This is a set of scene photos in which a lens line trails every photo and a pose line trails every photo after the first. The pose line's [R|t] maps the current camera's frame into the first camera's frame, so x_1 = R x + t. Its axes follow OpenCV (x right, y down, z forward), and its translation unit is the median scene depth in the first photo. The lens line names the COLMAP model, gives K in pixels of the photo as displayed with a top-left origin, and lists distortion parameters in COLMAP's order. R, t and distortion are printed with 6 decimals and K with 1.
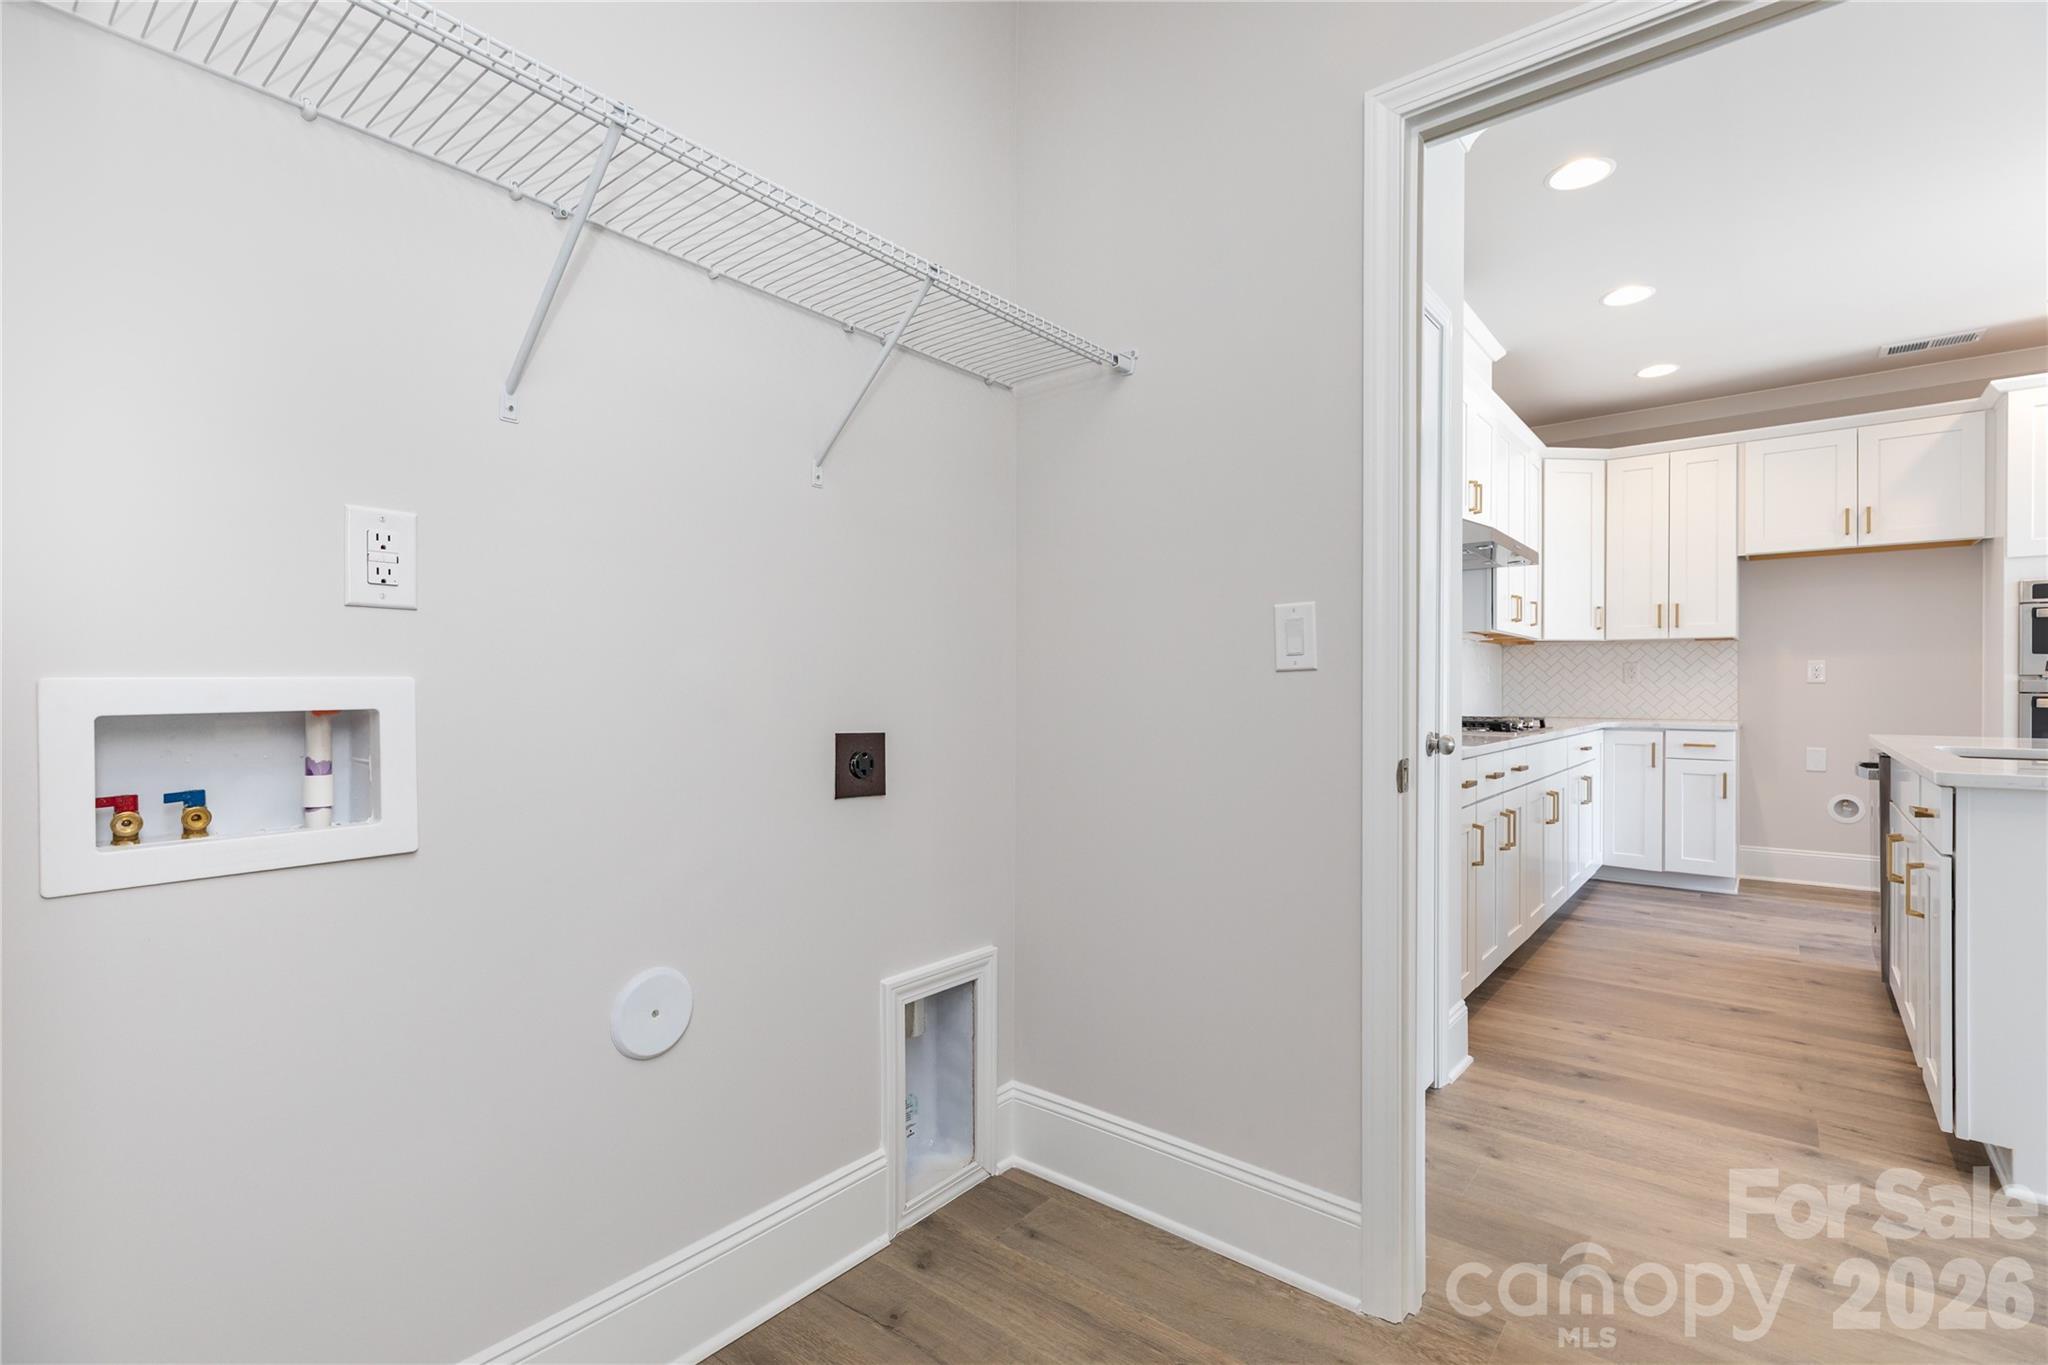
lens RADIAL K [[931.7, 0, 1006.8], [0, 931.7, 689.4], [0, 0, 1]] dist [0.001879, 0.000941]
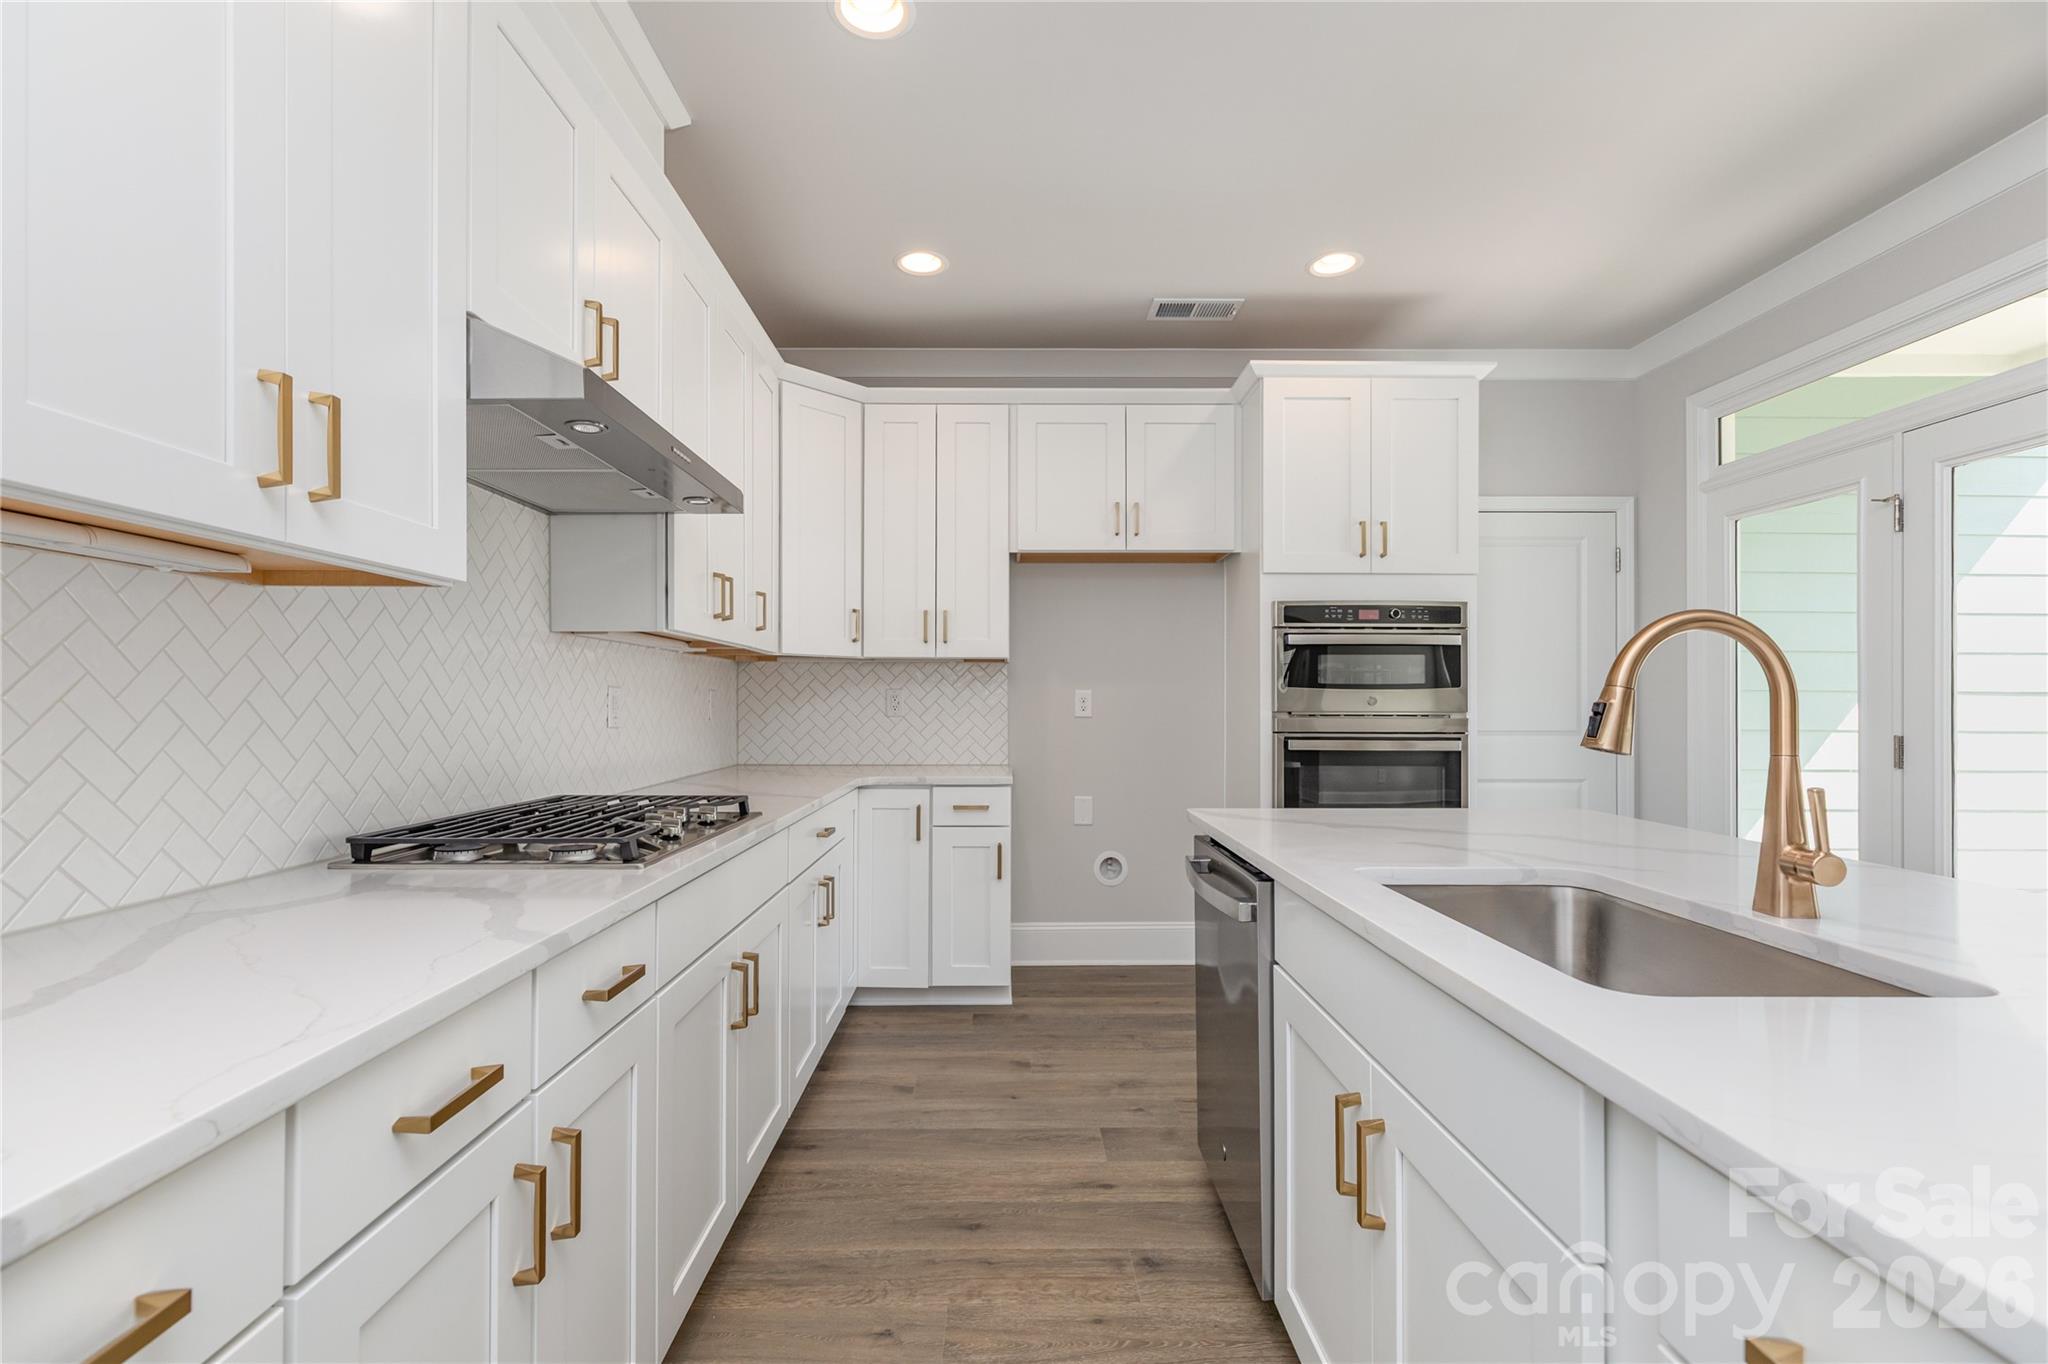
lens RADIAL K [[931.7, 0, 1006.8], [0, 931.7, 688.9], [0, 0, 1]] dist [0.001879, 0.000941]
pose [[0.766758, 0.010158, 0.641856, 0.297095], [0.000493, 0.999865, -0.016413, -0.018834], [-0.641936, 0.012902, 0.766650, 0.423911]]
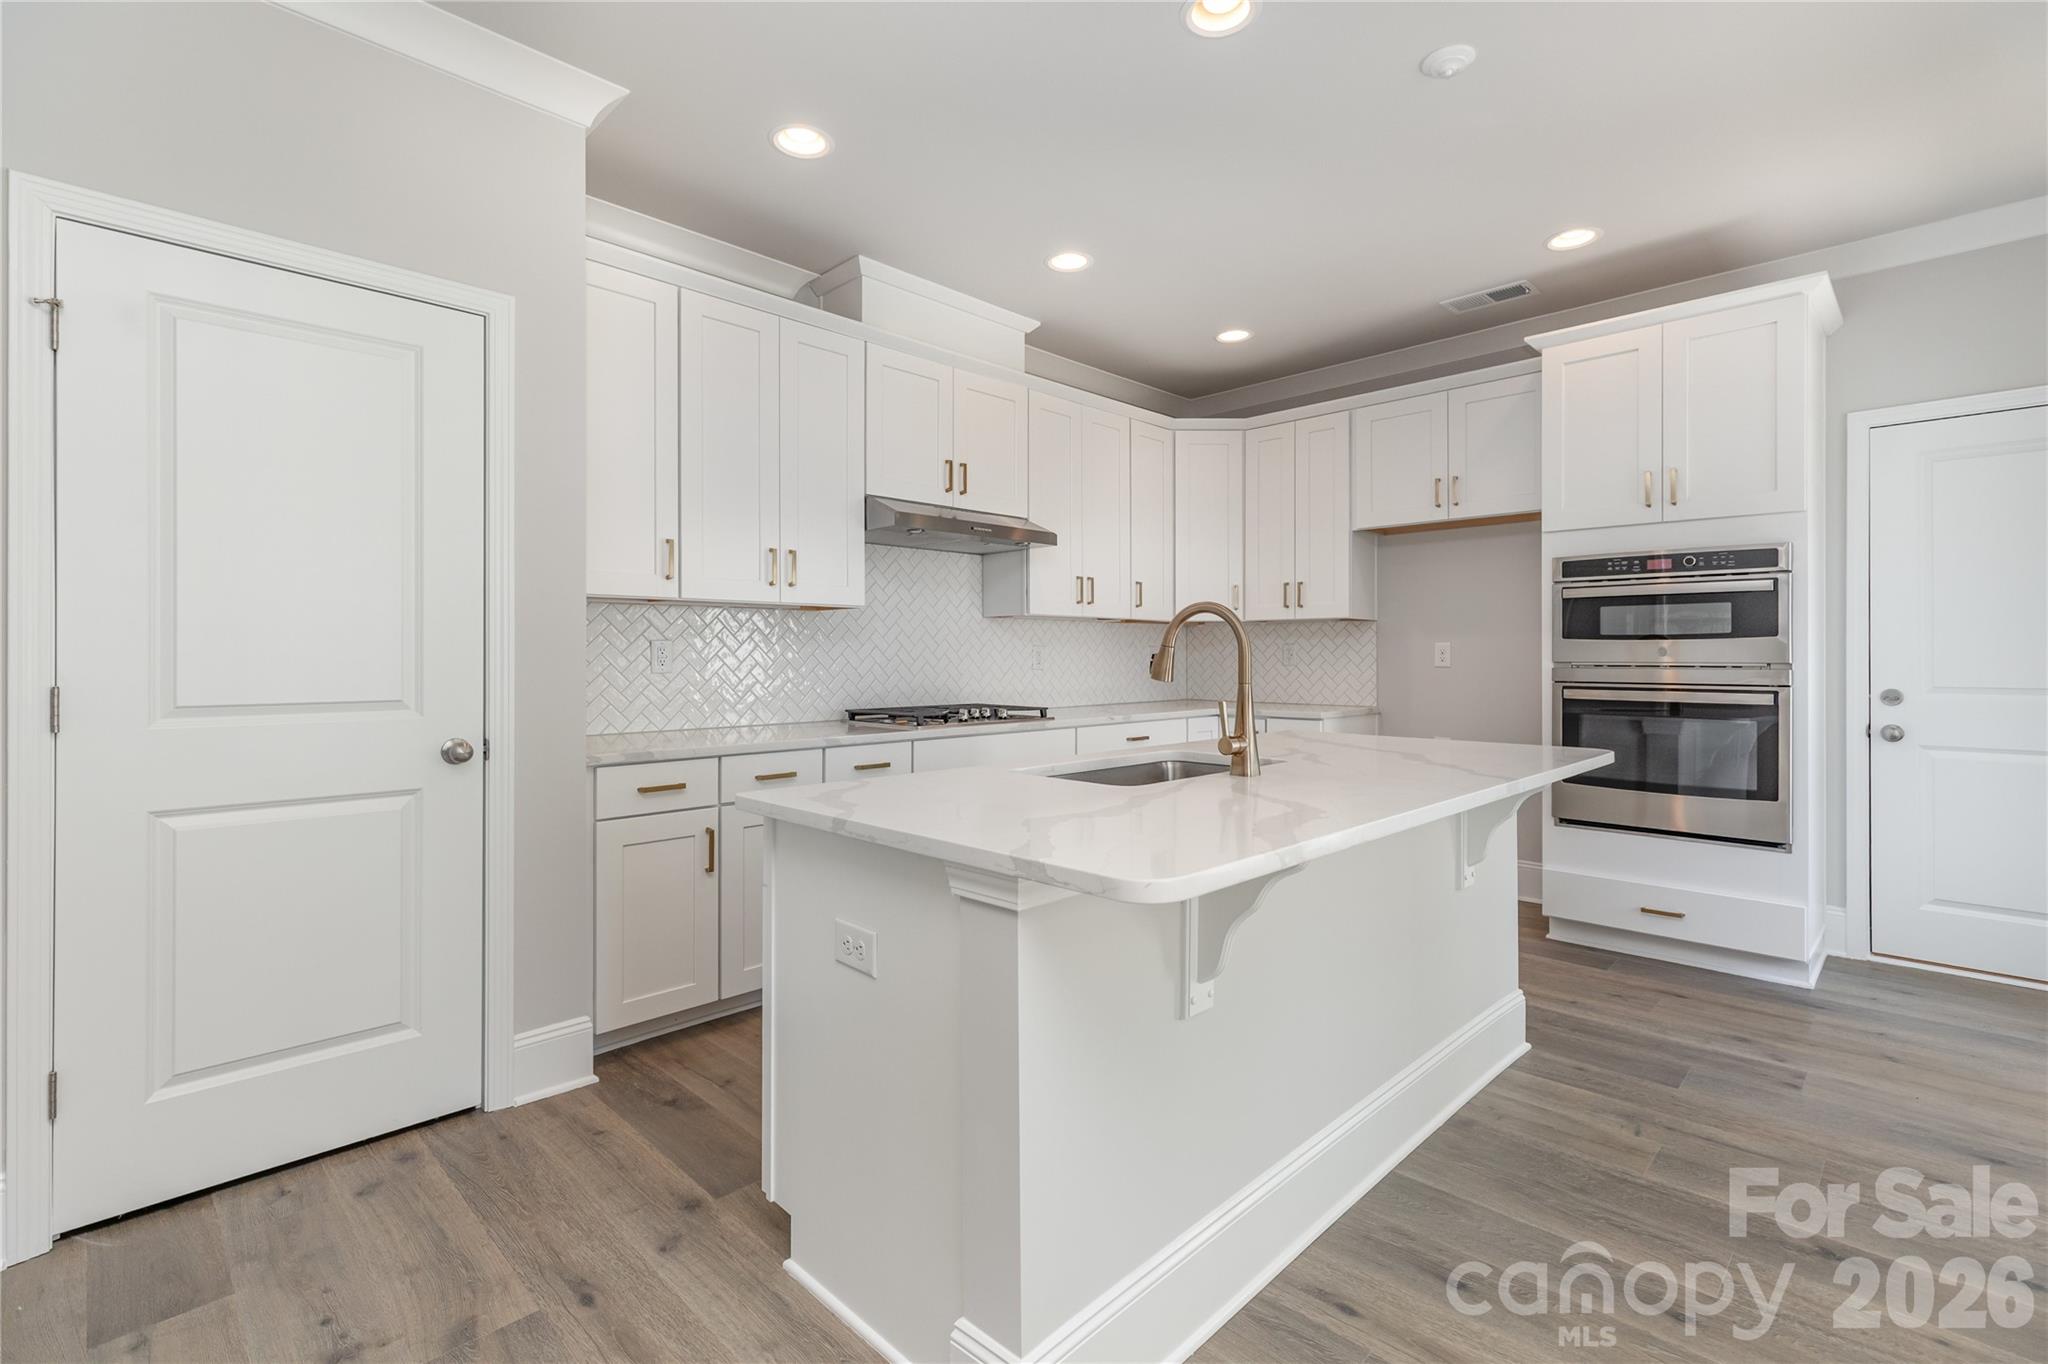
lens RADIAL K [[923.4, 0, 1011.9], [0, 923.4, 651.4], [0, 0, 1]] dist [0.002260, 0.000242]
pose [[0.995771, -0.002534, -0.091831, 0.537614], [0.001869, 0.999971, -0.007326, -0.016860], [0.091847, 0.007123, 0.995748, 0.053296]]
